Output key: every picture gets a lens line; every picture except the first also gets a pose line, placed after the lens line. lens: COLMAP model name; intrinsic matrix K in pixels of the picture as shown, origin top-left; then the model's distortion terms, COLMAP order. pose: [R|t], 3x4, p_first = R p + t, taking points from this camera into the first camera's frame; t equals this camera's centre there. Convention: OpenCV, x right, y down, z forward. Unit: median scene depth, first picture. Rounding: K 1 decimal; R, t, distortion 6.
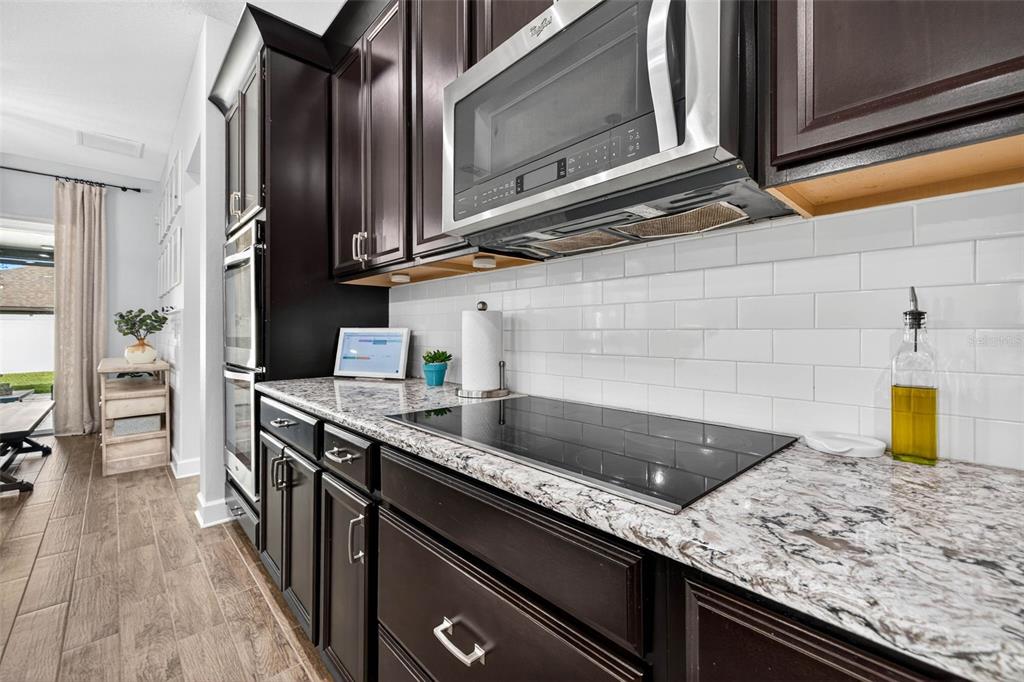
lens RADIAL K [[428.4, 0, 509.9], [0, 428.4, 330.9], [0, 0, 1]] dist [0.006333, -0.001566]
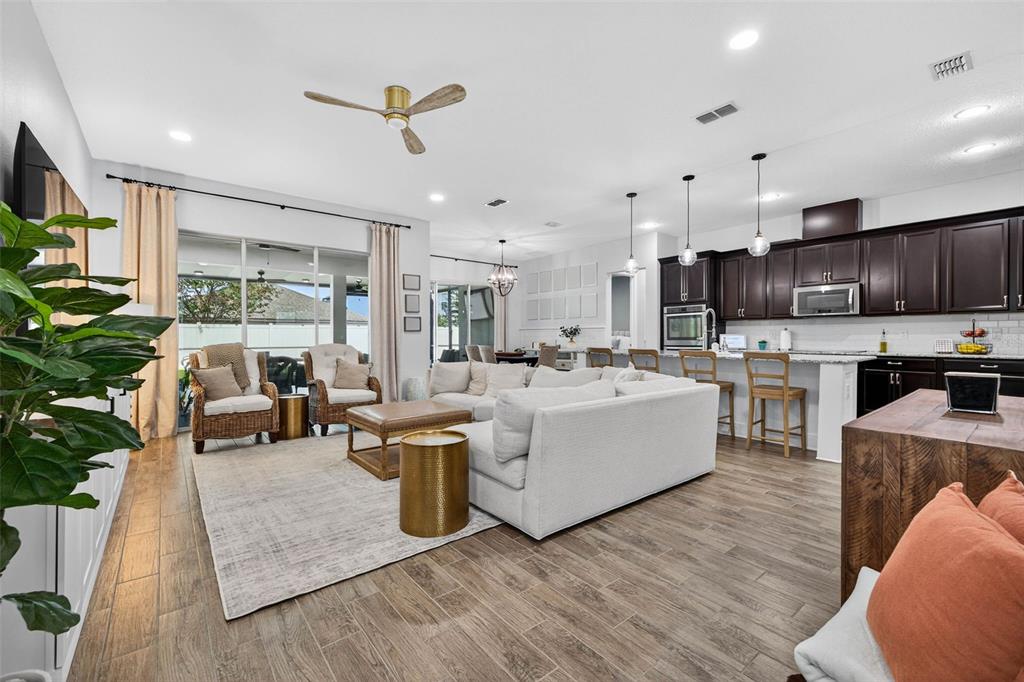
lens RADIAL K [[428.4, 0, 506.9], [0, 428.4, 339.8], [0, 0, 1]] dist [0.006333, -0.001566]
pose [[0.997835, -0.000297, -0.065767, -1.094797], [0.000911, 0.999956, 0.009311, 0.002260], [0.065762, -0.009350, 0.997792, -1.478599]]
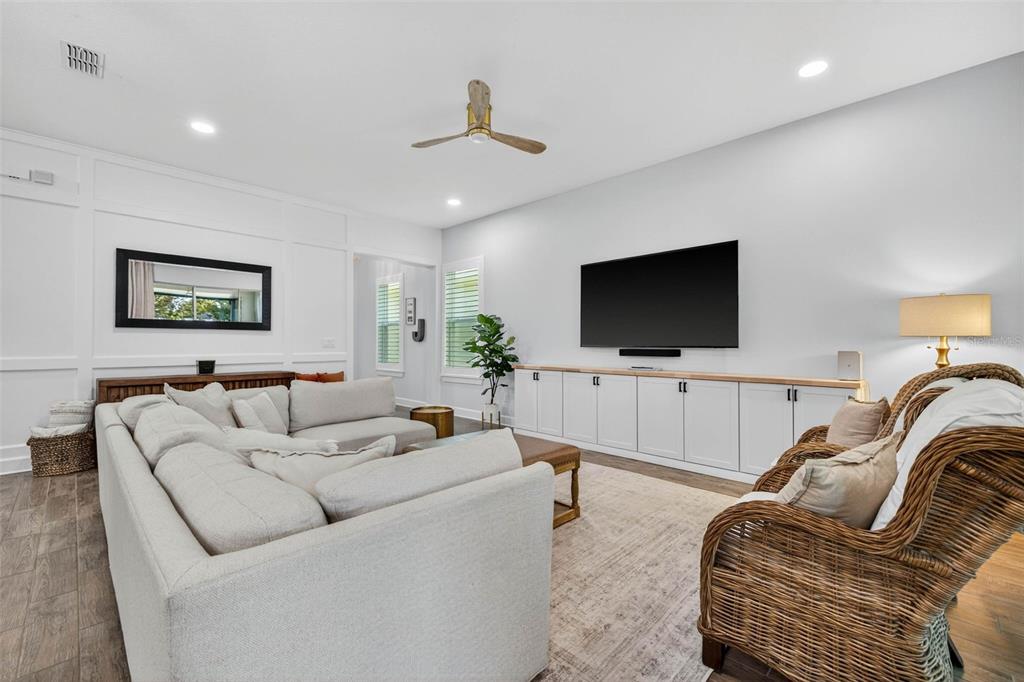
lens RADIAL K [[428.4, 0, 509.7], [0, 428.4, 343.3], [0, 0, 1]] dist [0.006333, -0.001566]
pose [[-0.998508, -0.002898, -0.054528, -1.416498], [-0.002816, 0.999995, -0.001579, -0.001097], [0.054533, -0.001423, -0.998511, 0.384262]]
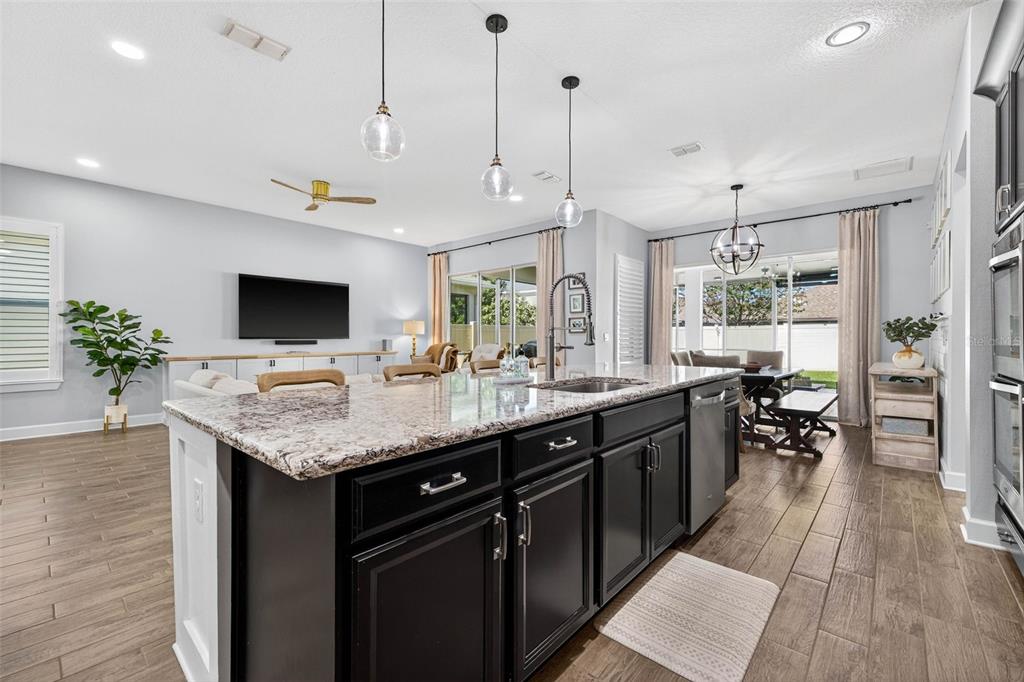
lens RADIAL K [[428.4, 0, 498.9], [0, 428.4, 334.6], [0, 0, 1]] dist [0.006333, -0.001566]
pose [[0.080872, -0.005343, -0.996710, 0.112822], [-0.000640, 0.999985, -0.005412, -0.001451], [0.996724, 0.001075, 0.080867, -0.083994]]
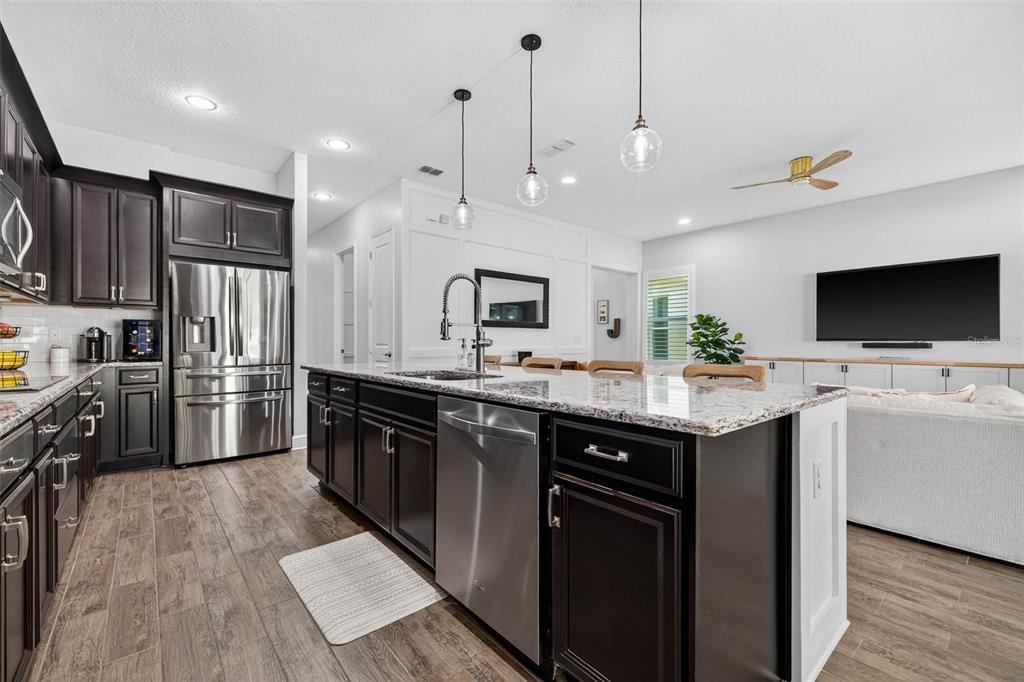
lens RADIAL K [[428.4, 0, 513.2], [0, 428.4, 342.7], [0, 0, 1]] dist [0.006333, -0.001566]
pose [[-0.999295, -0.000828, 0.037541, -0.595122], [-0.000729, 0.999996, 0.002666, 0.011059], [-0.037543, 0.002637, -0.999292, 0.732412]]
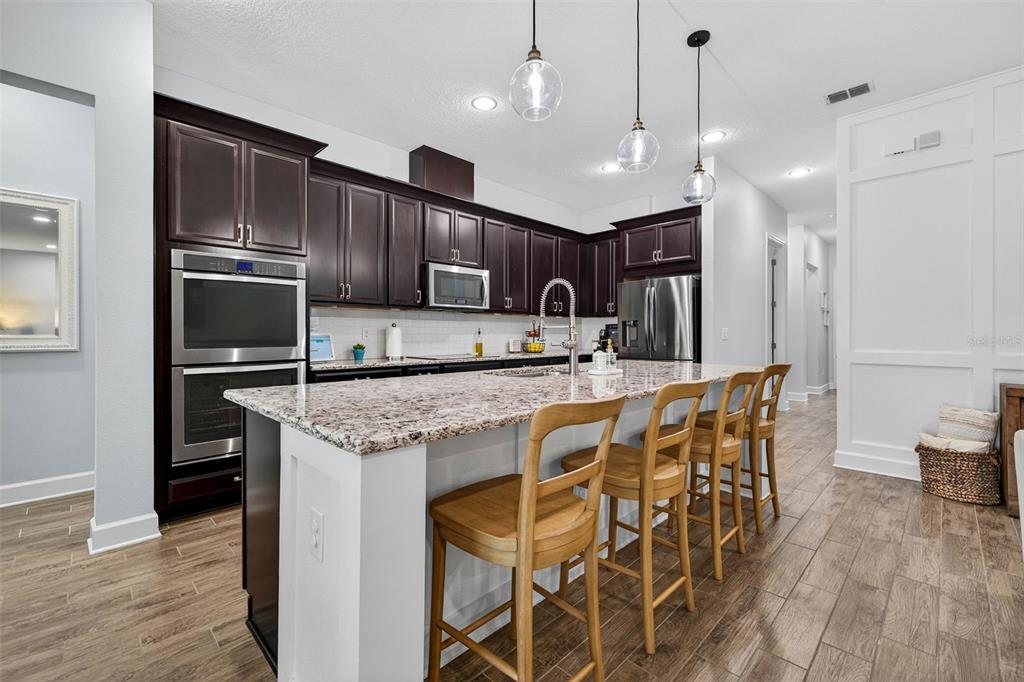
lens RADIAL K [[428.4, 0, 515.5], [0, 428.4, 330.4], [0, 0, 1]] dist [0.006333, -0.001566]
pose [[-0.047156, 0.011546, 0.998821, -1.175311], [-0.000828, 0.999932, -0.011597, 0.001477], [-0.998887, -0.001374, -0.047143, 0.163033]]
